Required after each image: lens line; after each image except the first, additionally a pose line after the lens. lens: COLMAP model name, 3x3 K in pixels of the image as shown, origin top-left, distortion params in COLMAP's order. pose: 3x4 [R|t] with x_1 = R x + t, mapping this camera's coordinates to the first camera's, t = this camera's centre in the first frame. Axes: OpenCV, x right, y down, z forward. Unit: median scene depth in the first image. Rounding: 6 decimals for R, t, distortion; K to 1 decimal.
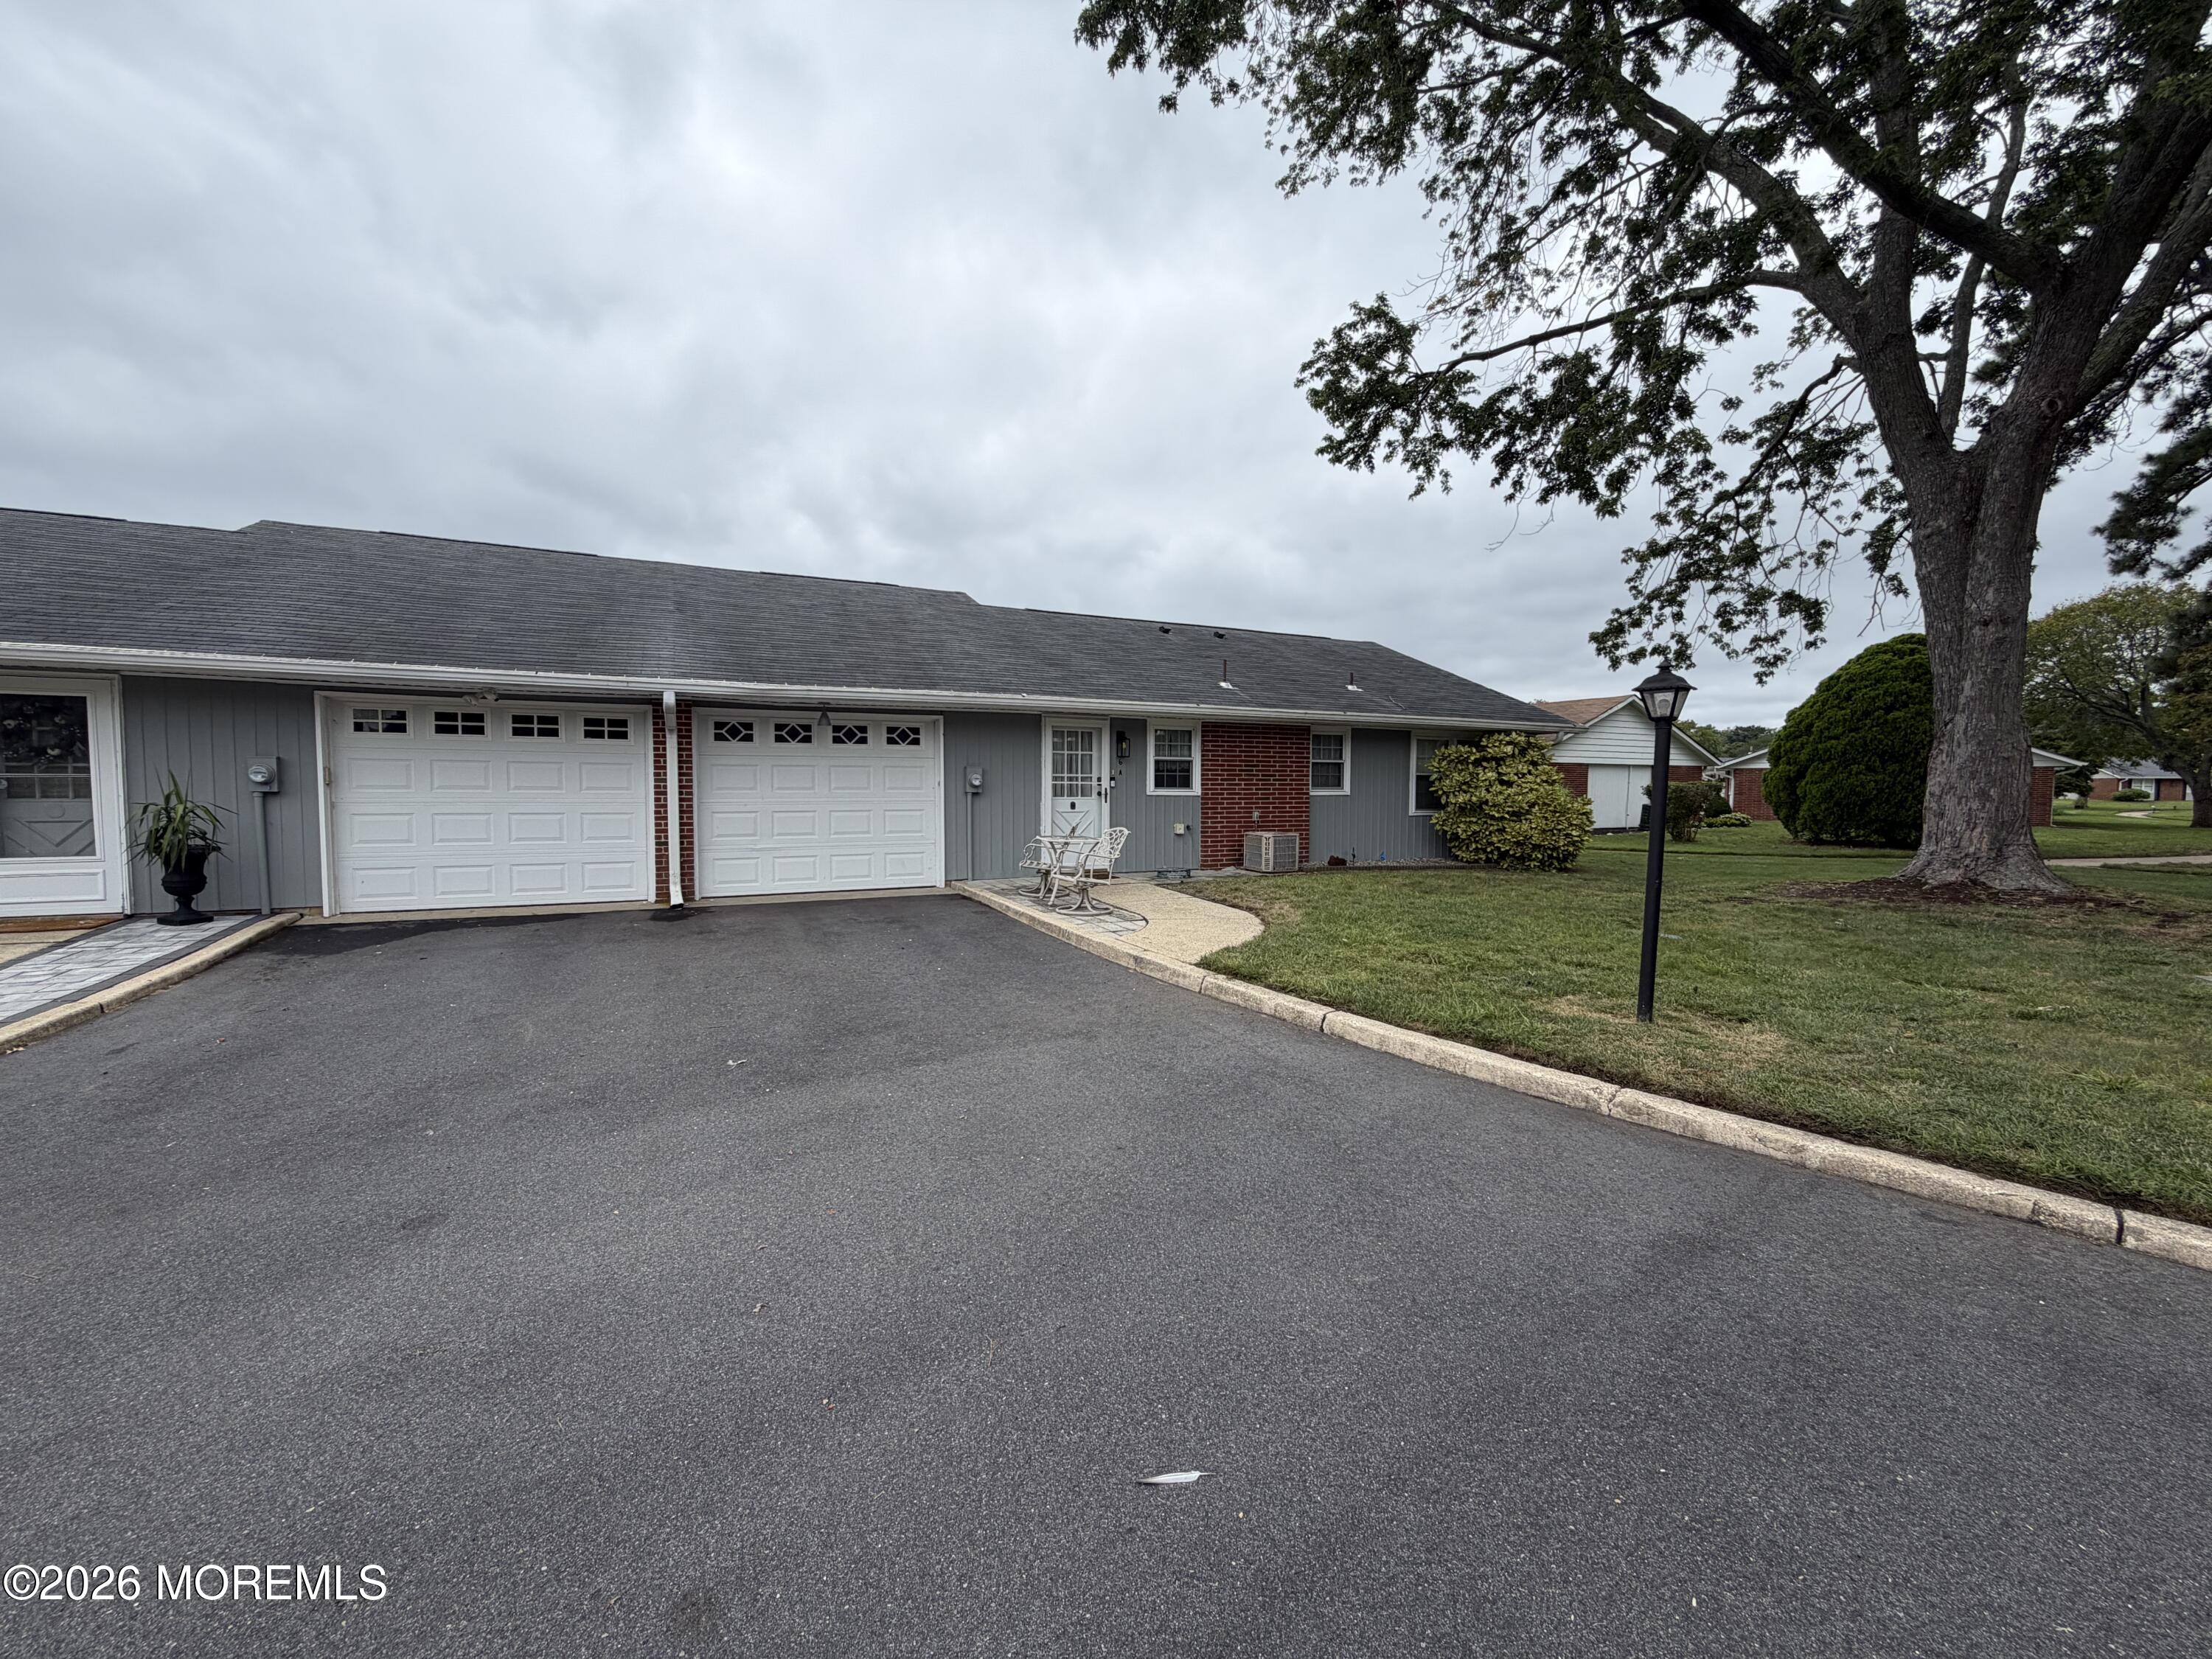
lens RADIAL K [[881.5, 0, 1106.0], [0, 881.5, 829.5], [0, 0, 1]] dist [0.002454, -0.000520]
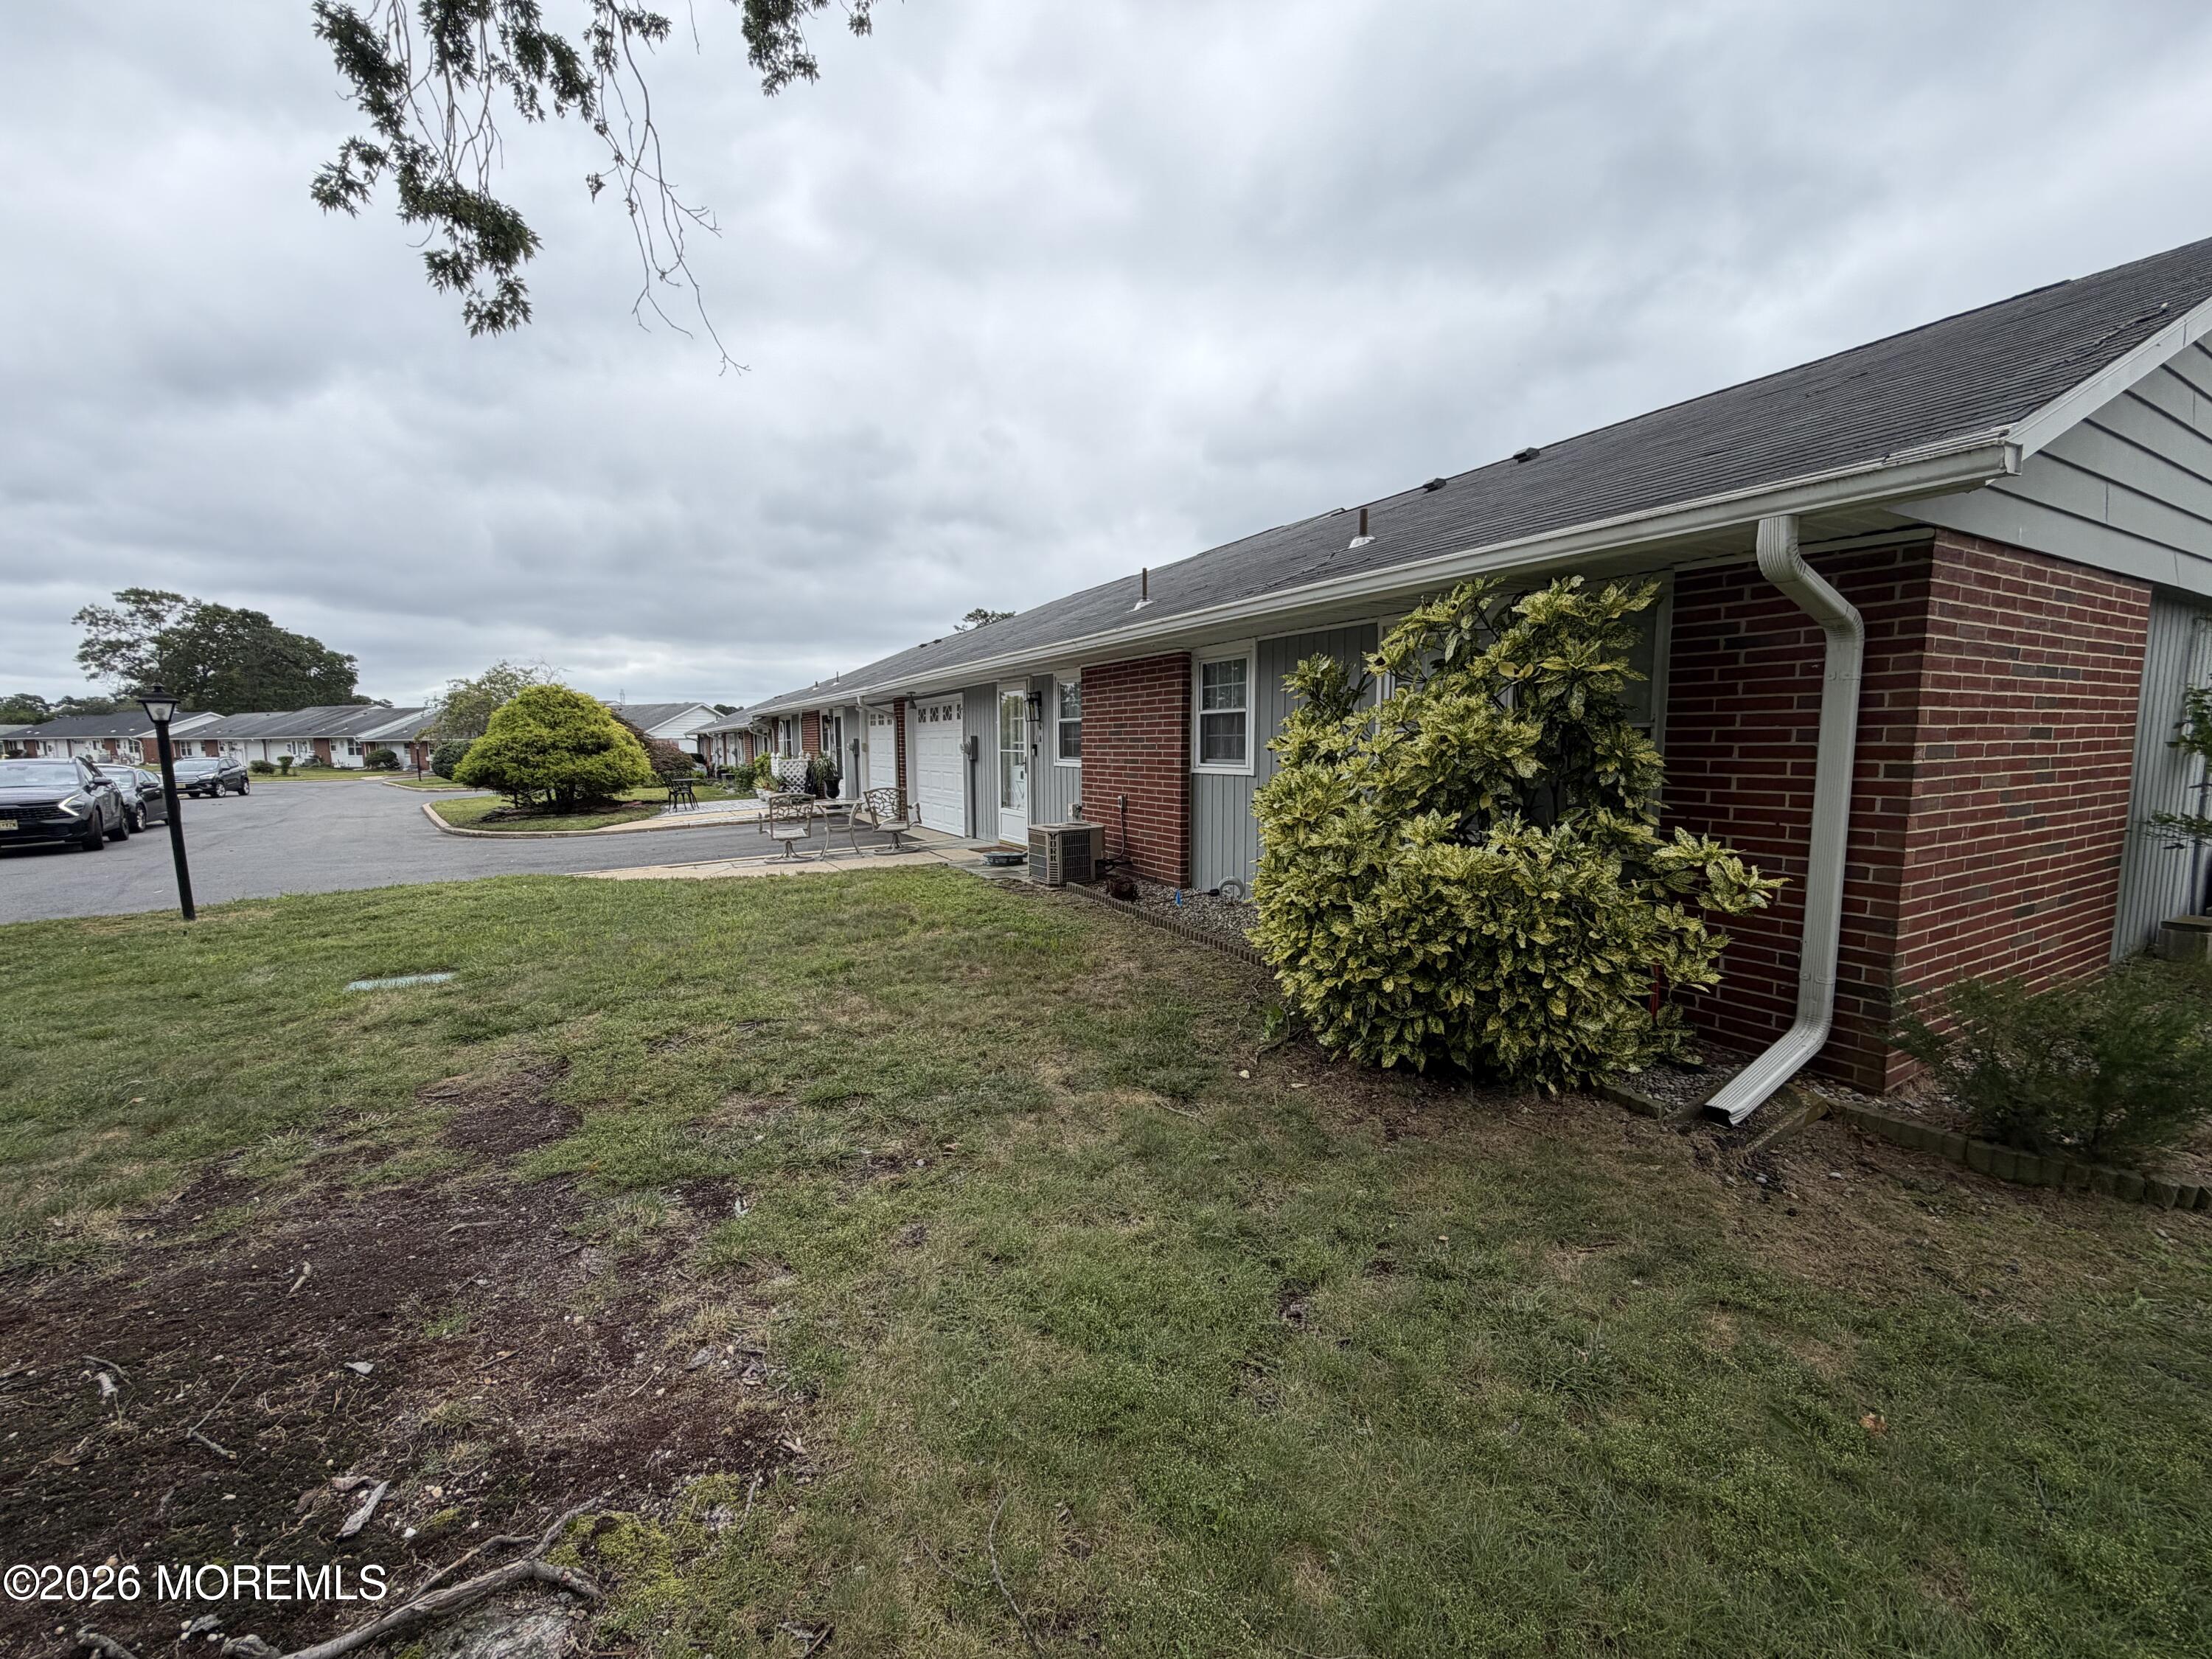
lens RADIAL K [[881.5, 0, 1106.0], [0, 881.5, 829.5], [0, 0, 1]] dist [0.002454, -0.000520]
pose [[0.086789, 0.093819, -0.991799, 0.725538], [-0.036183, 0.995196, 0.090974, -0.047828], [0.995569, 0.027991, 0.089767, 0.816142]]
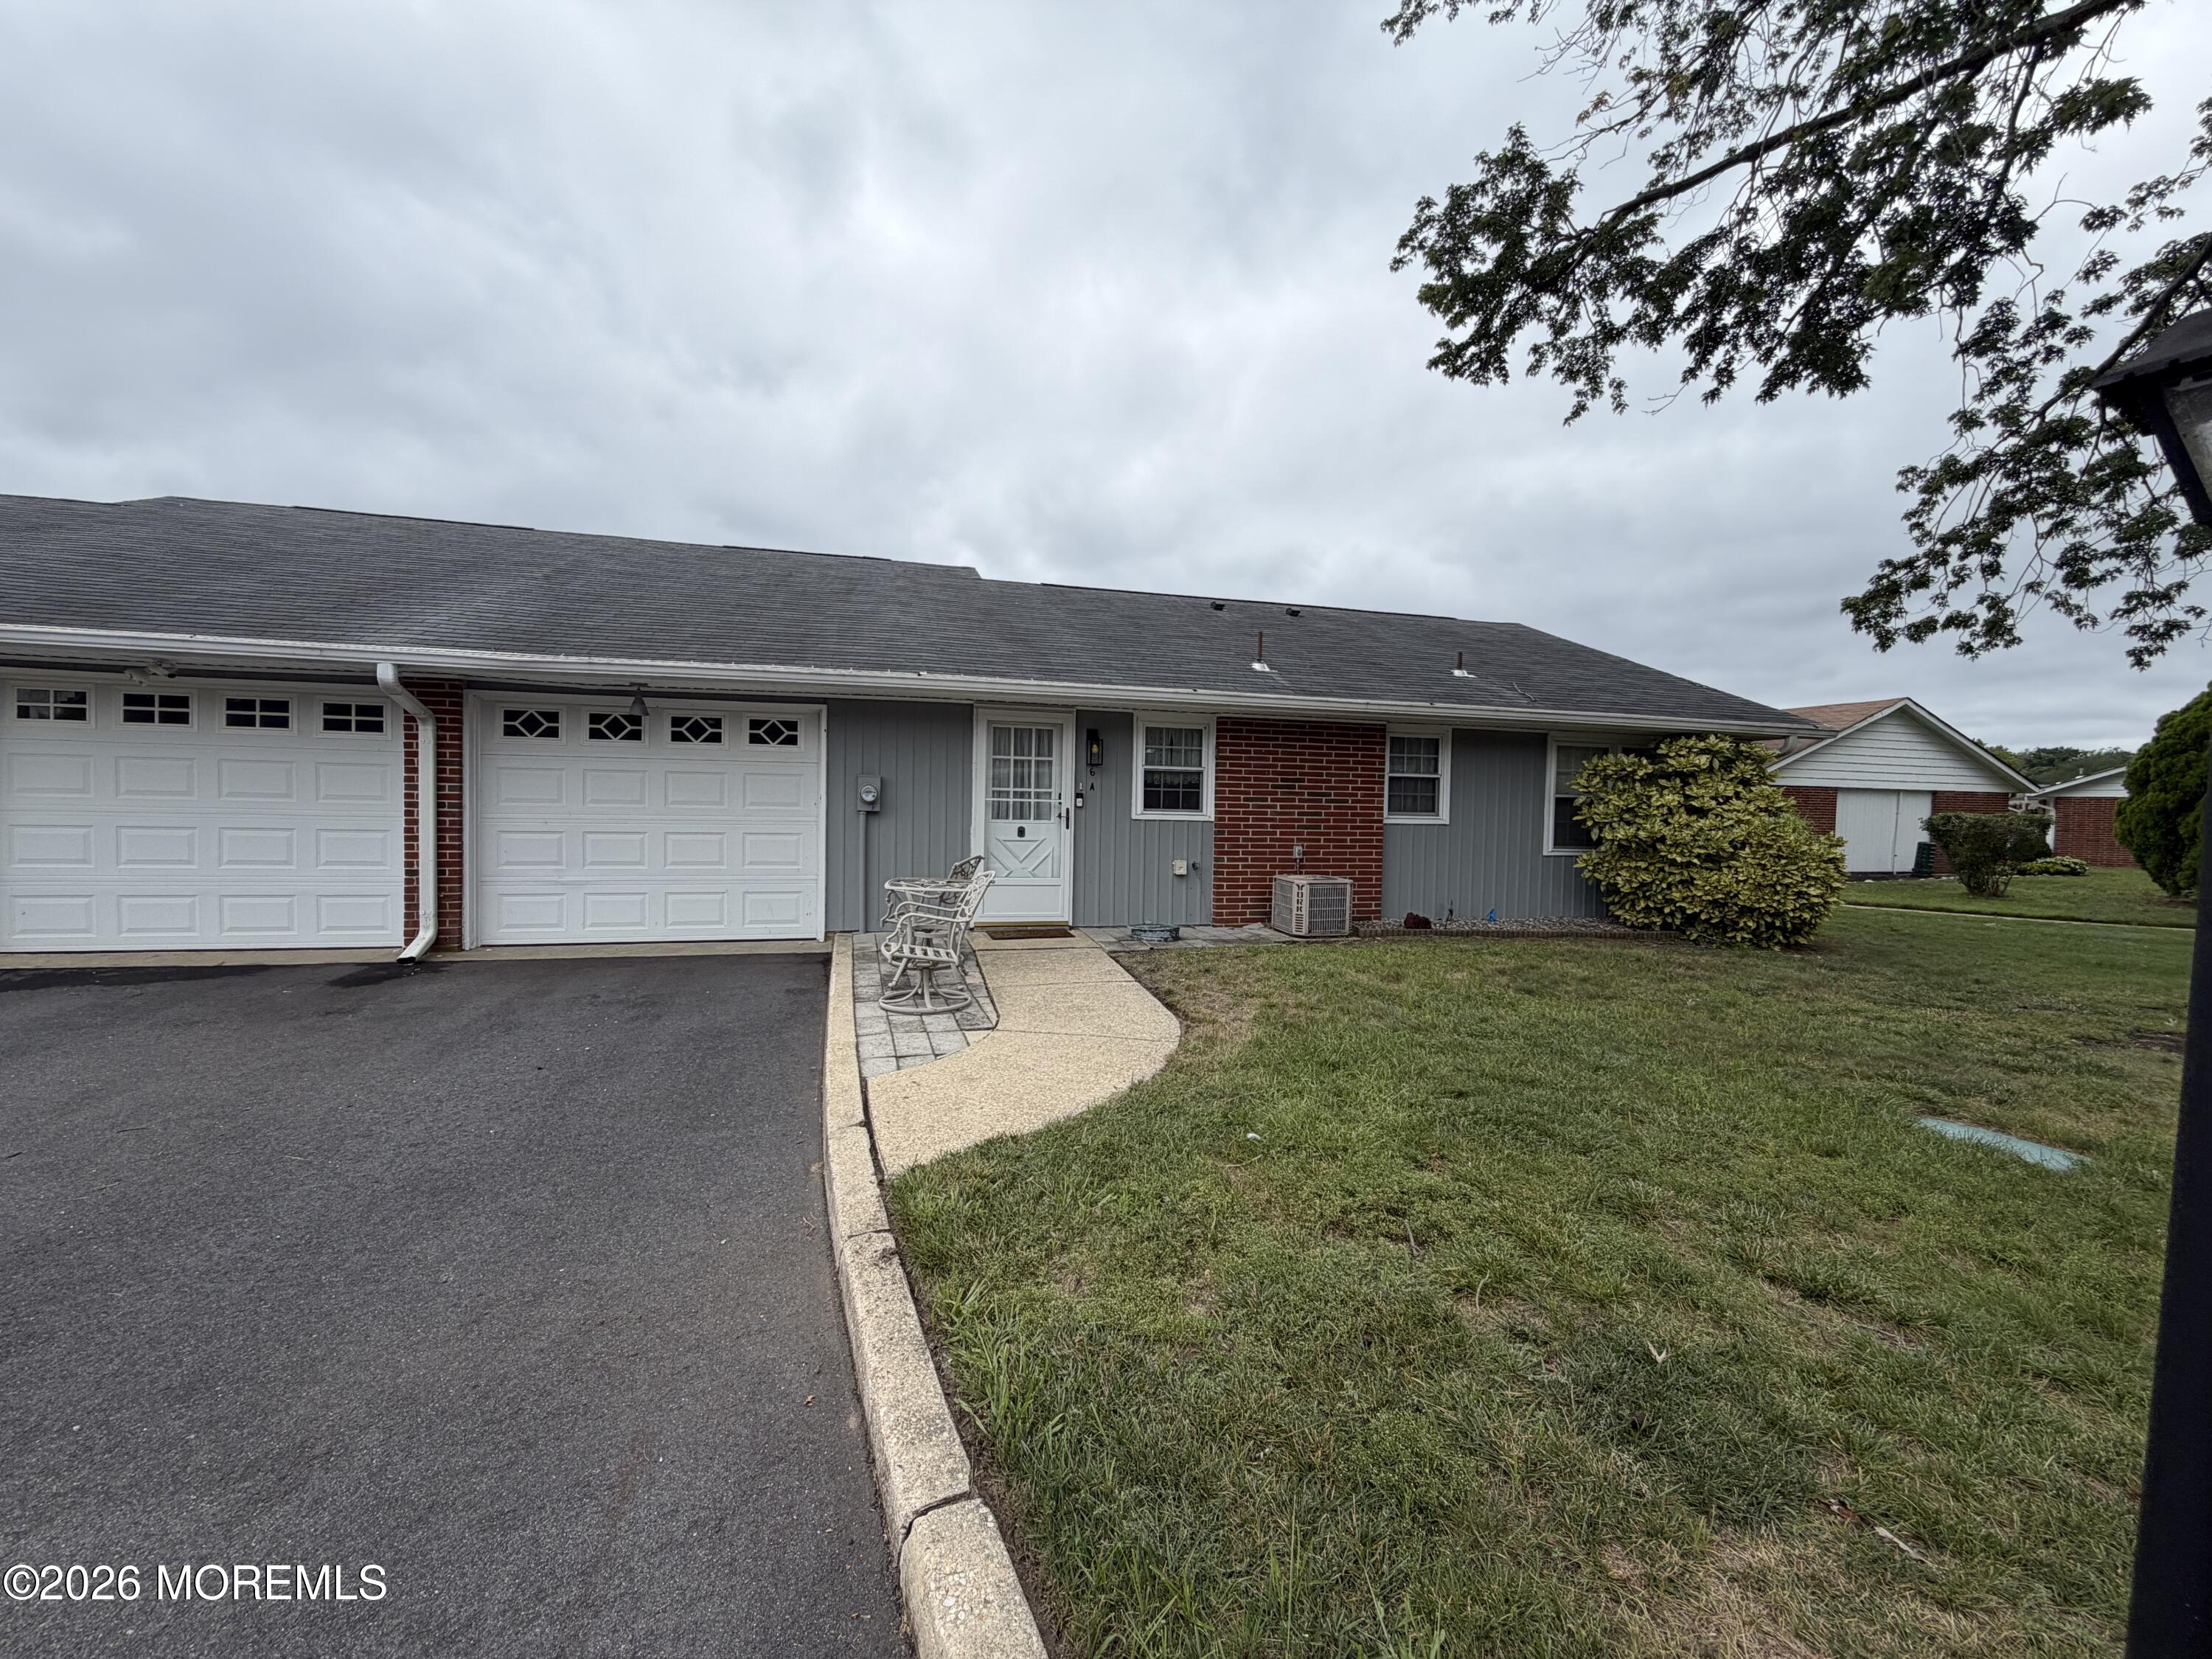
lens RADIAL K [[881.5, 0, 1106.0], [0, 881.5, 829.5], [0, 0, 1]] dist [0.002454, -0.000520]
pose [[0.981626, 0.021539, -0.189598, 0.133600], [-0.025679, 0.999482, -0.019407, -0.013472], [0.189082, 0.023919, 0.981670, 0.246684]]
